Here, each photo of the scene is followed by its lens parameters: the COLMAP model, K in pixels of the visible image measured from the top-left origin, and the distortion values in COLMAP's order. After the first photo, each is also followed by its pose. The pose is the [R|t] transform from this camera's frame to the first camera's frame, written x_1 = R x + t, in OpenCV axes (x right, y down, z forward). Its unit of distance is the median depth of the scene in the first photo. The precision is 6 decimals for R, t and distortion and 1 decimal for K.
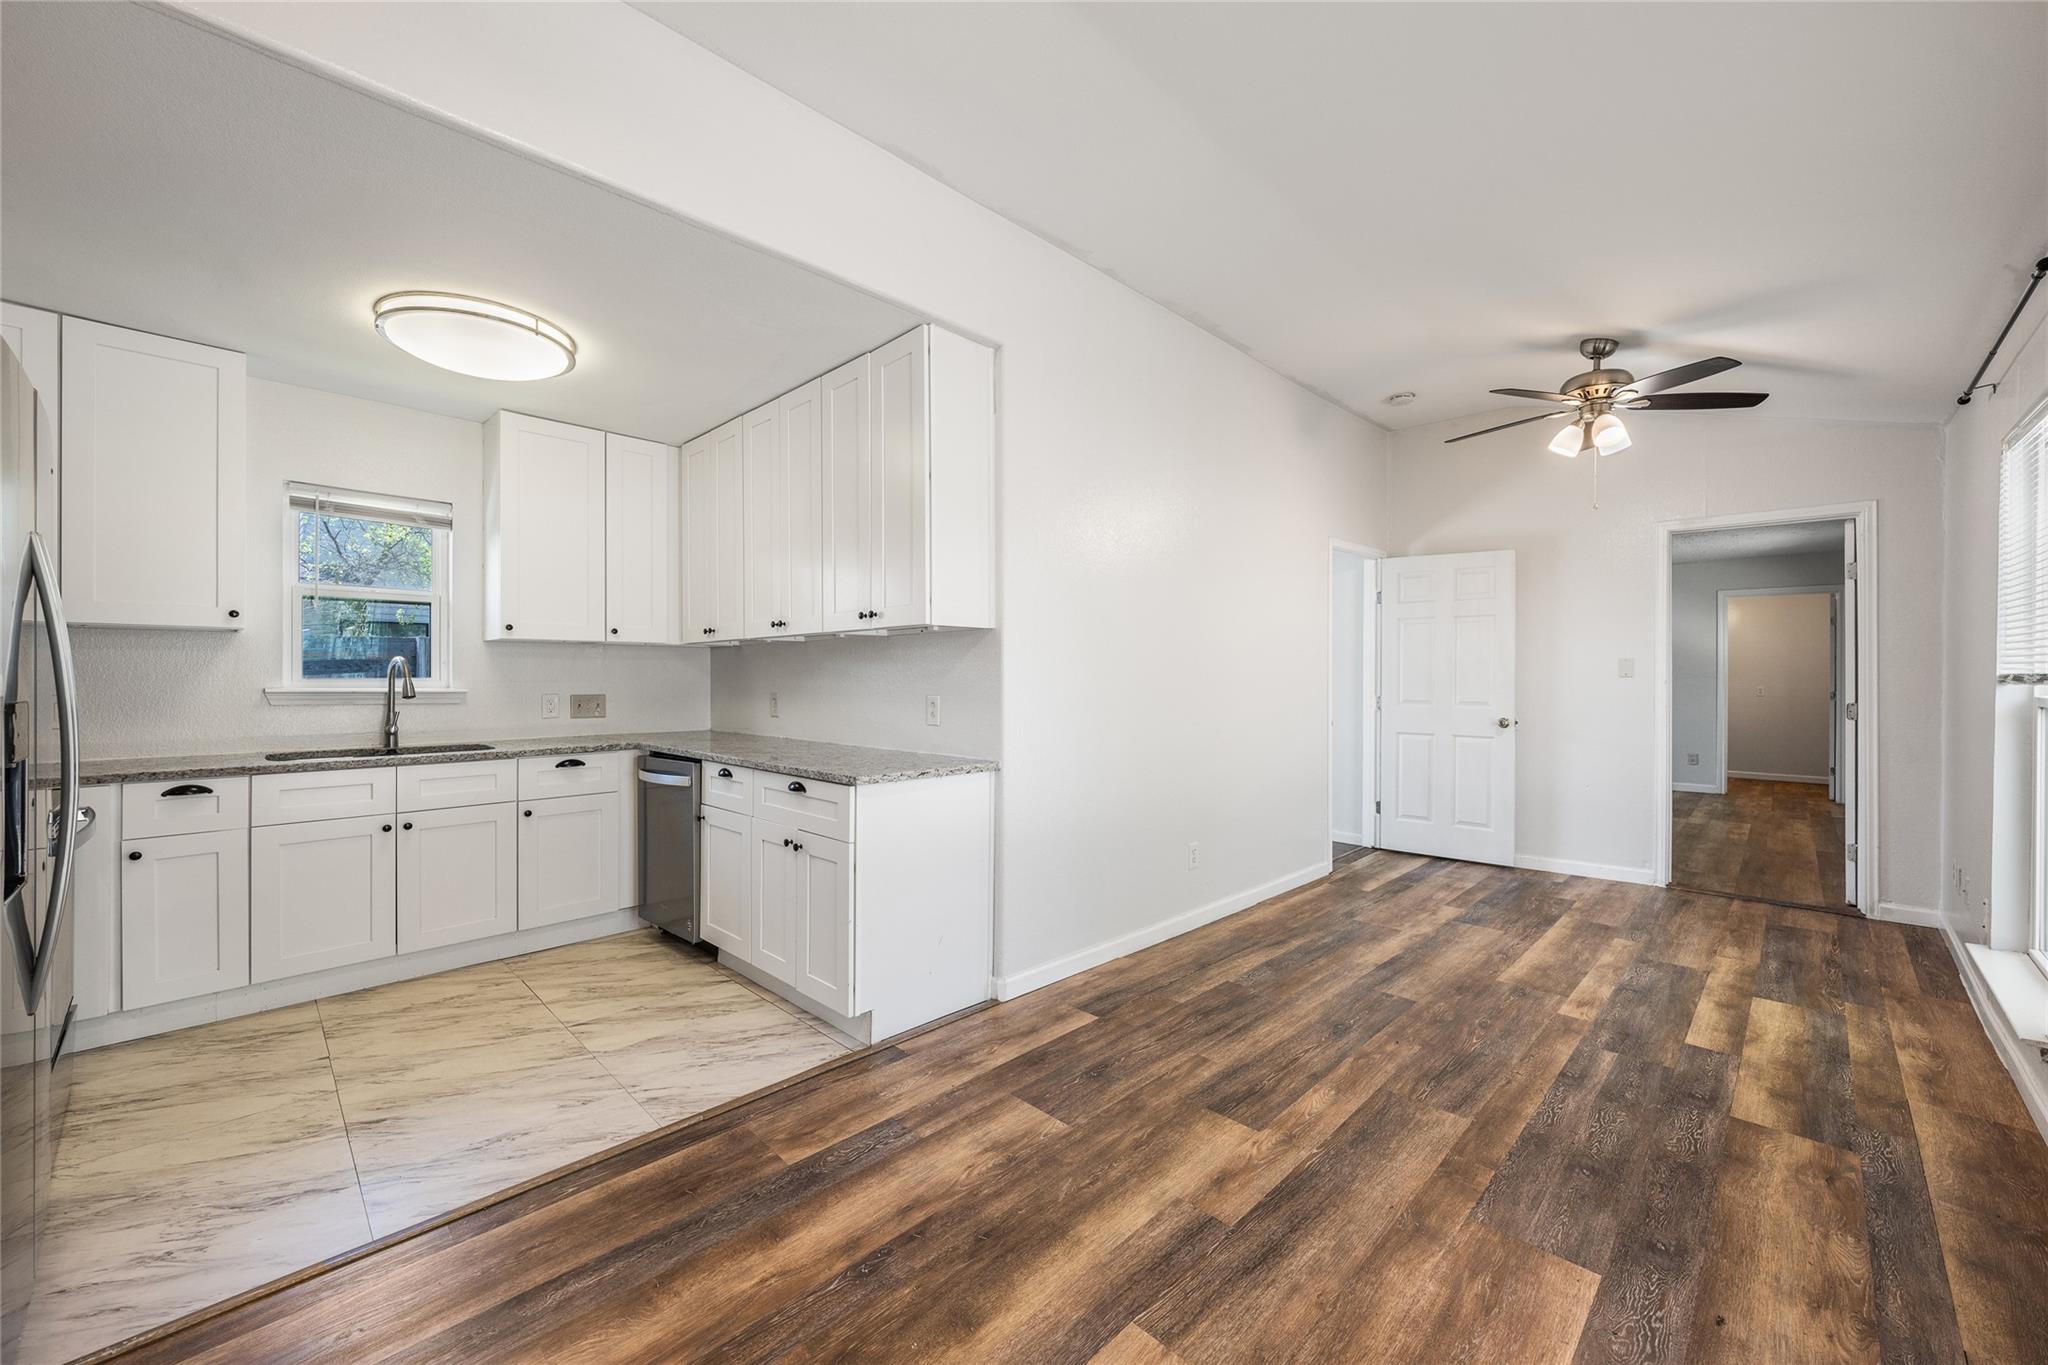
lens RADIAL K [[785.5, 0, 1024.1], [0, 785.5, 676.5], [0, 0, 1]] dist [-0.001670, -0.000266]
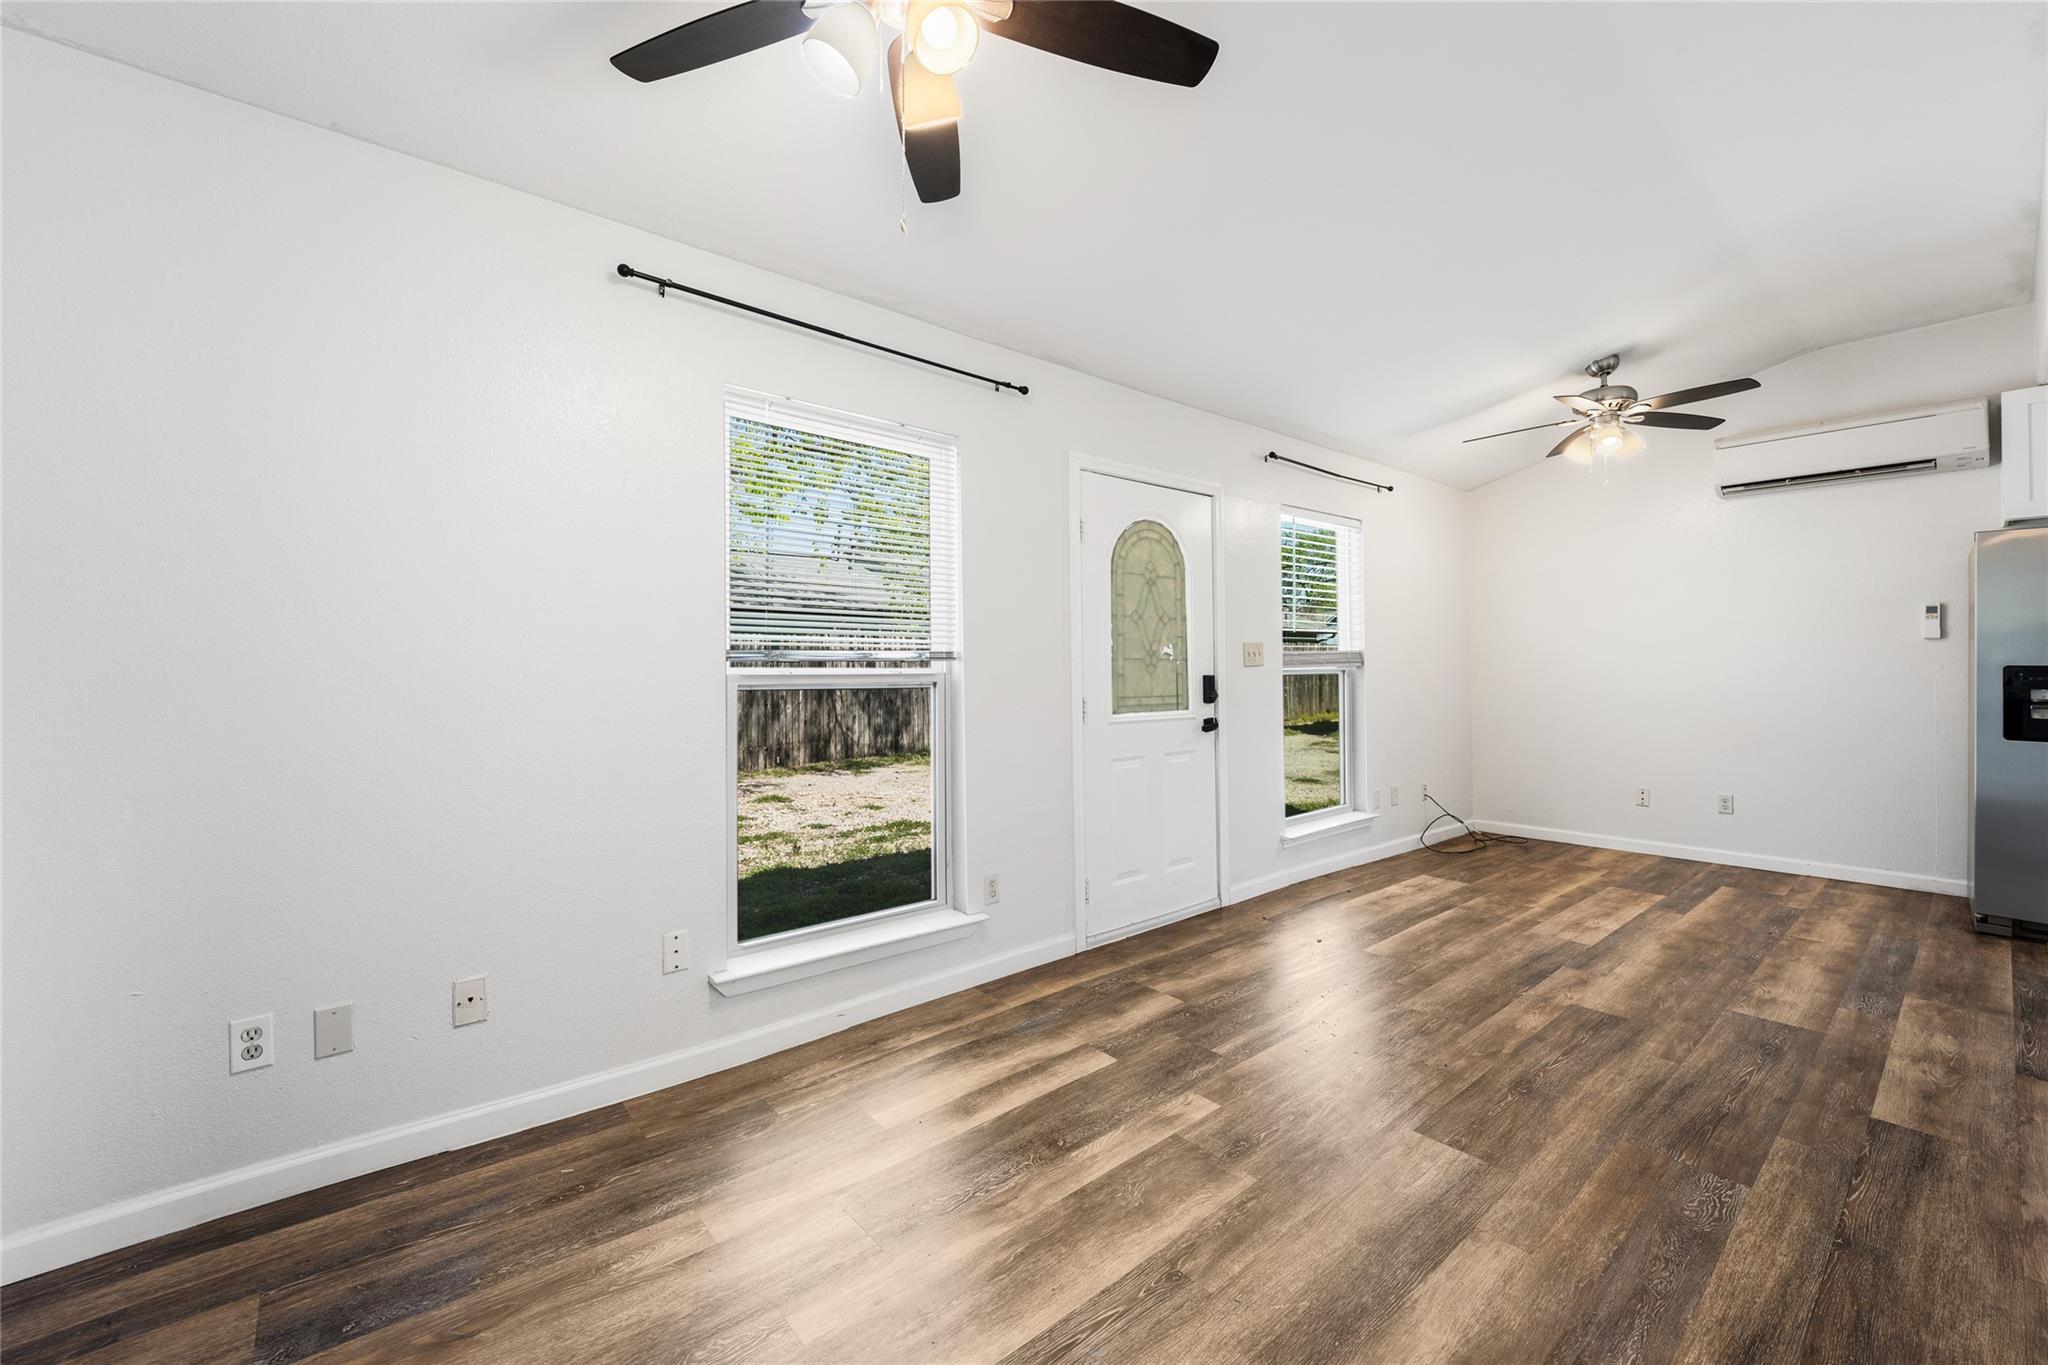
lens RADIAL K [[830.2, 0, 1018.6], [0, 830.2, 658.2], [0, 0, 1]] dist [-0.003103, -0.000377]
pose [[-0.996310, 0.001113, 0.085823, 0.814718], [0.000379, 0.999963, -0.008569, 0.013982], [-0.085830, -0.008505, -0.996274, 1.826247]]
